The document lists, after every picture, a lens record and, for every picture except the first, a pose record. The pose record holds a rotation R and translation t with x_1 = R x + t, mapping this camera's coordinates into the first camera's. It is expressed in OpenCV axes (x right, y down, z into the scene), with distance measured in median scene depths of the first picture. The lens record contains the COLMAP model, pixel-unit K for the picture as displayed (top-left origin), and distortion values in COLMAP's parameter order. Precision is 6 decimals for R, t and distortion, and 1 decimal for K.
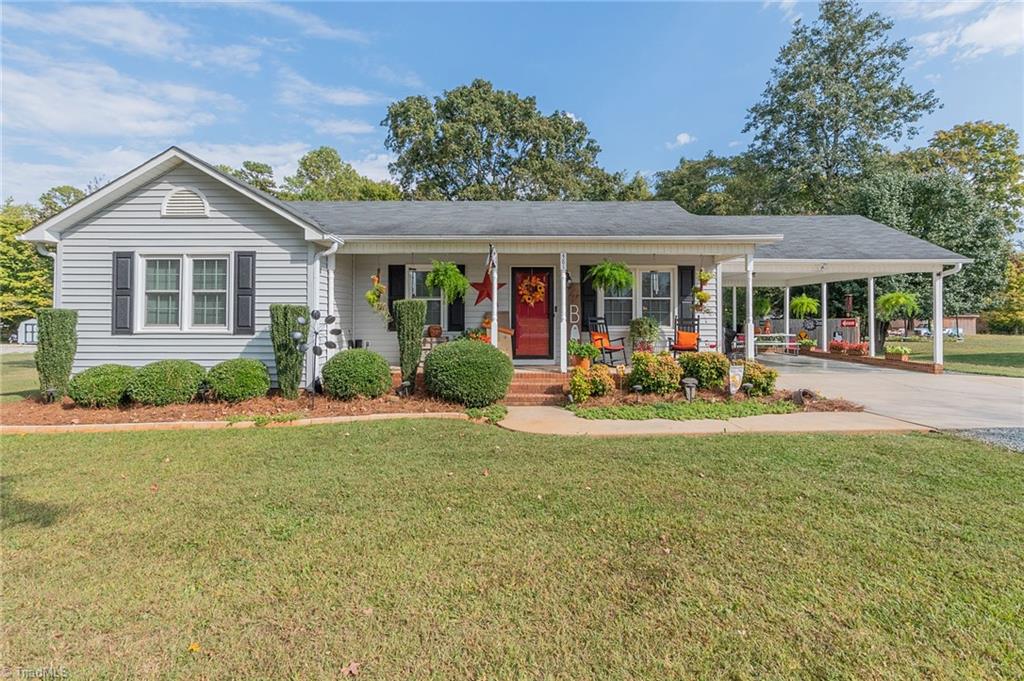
lens RADIAL K [[474.2, 0, 512.7], [0, 474.2, 311.7], [0, 0, 1]] dist [-0.008481, -0.000451]
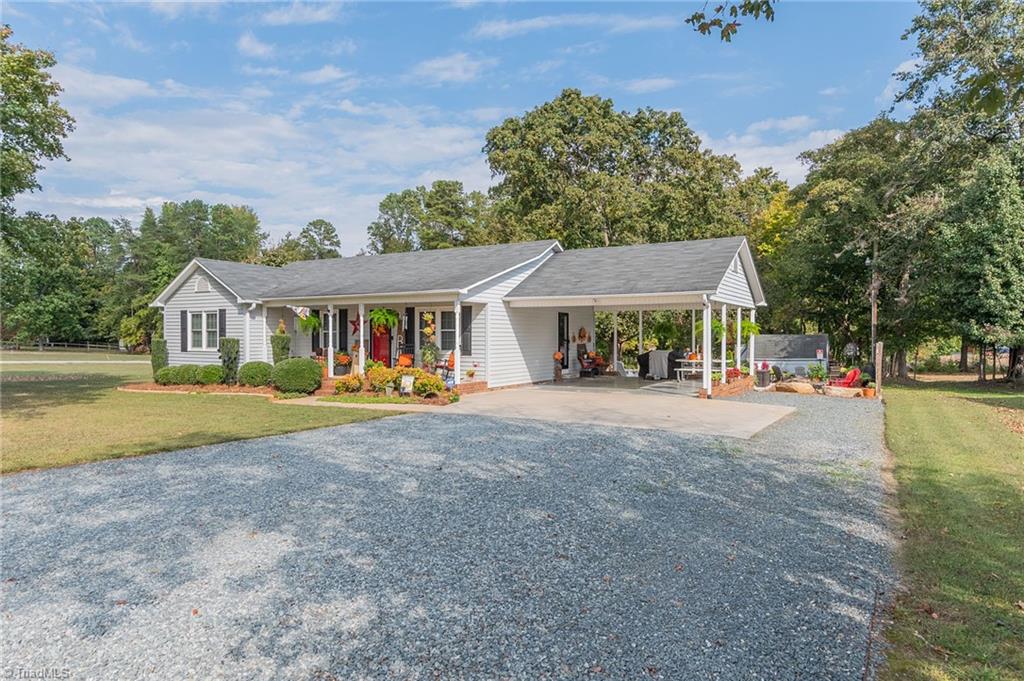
lens RADIAL K [[620.1, 0, 512.1], [0, 620.1, 339.3], [0, 0, 1]] dist [-0.008622, -0.000978]
pose [[0.863999, 0.003308, -0.503483, 1.583619], [0.007799, 0.999771, 0.019951, -0.043235], [0.503433, -0.021164, 0.863775, -0.527605]]
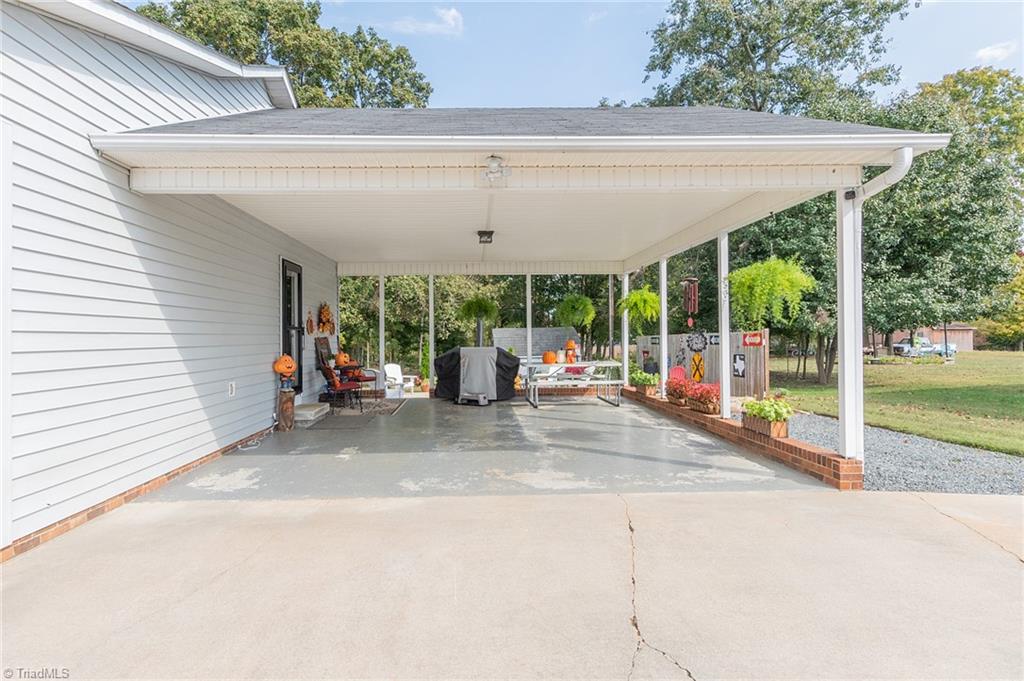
lens RADIAL K [[525.2, 0, 481.9], [0, 525.2, 338.2], [0, 0, 1]] dist [-0.019513, 0.000752]
pose [[0.999813, -0.011801, 0.015339, 0.821325], [0.011563, 0.999813, 0.015474, 0.019798], [-0.015519, -0.015294, 0.999763, 0.815852]]
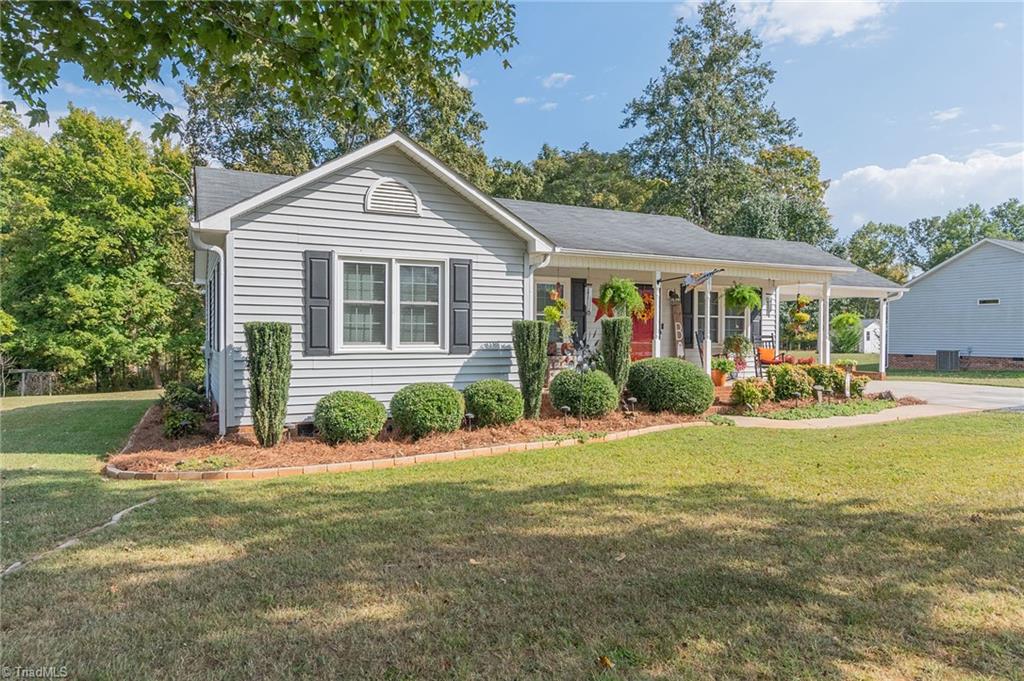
lens RADIAL K [[666.9, 0, 509.8], [0, 666.9, 336.8], [0, 0, 1]] dist [0.004170, 0.004694]
pose [[0.891361, 0.000366, 0.453294, -0.981576], [-0.008098, 0.999853, 0.015117, -0.002668], [-0.453222, -0.017145, 0.891233, -0.141772]]
